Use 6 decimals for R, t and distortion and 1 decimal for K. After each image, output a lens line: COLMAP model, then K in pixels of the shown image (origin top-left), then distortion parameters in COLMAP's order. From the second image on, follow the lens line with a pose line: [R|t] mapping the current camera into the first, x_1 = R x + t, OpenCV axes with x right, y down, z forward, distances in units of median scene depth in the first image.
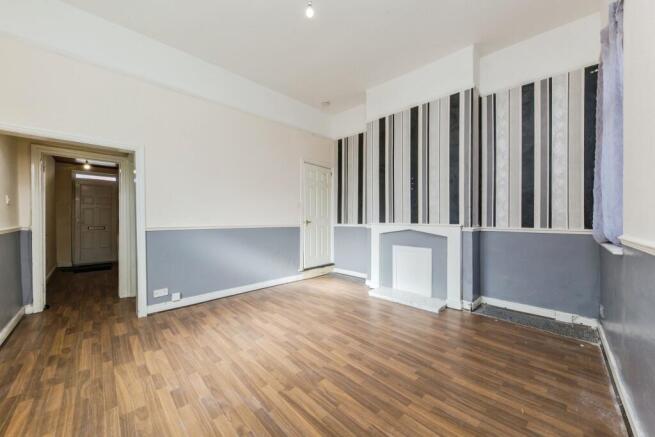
lens RADIAL K [[251.8, 0, 329.6], [0, 251.8, 218.1], [0, 0, 1]] dist [0.009356, -0.000687]
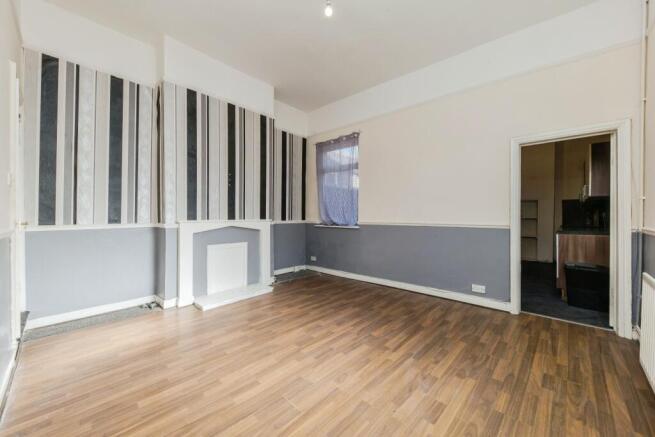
lens RADIAL K [[251.8, 0, 328.2], [0, 251.8, 215.8], [0, 0, 1]] dist [0.009356, -0.000687]
pose [[-0.065682, -0.004682, 0.997830, -0.976933], [-0.002342, 0.999987, 0.004538, -0.000194], [-0.997838, -0.002039, -0.065693, 0.957849]]
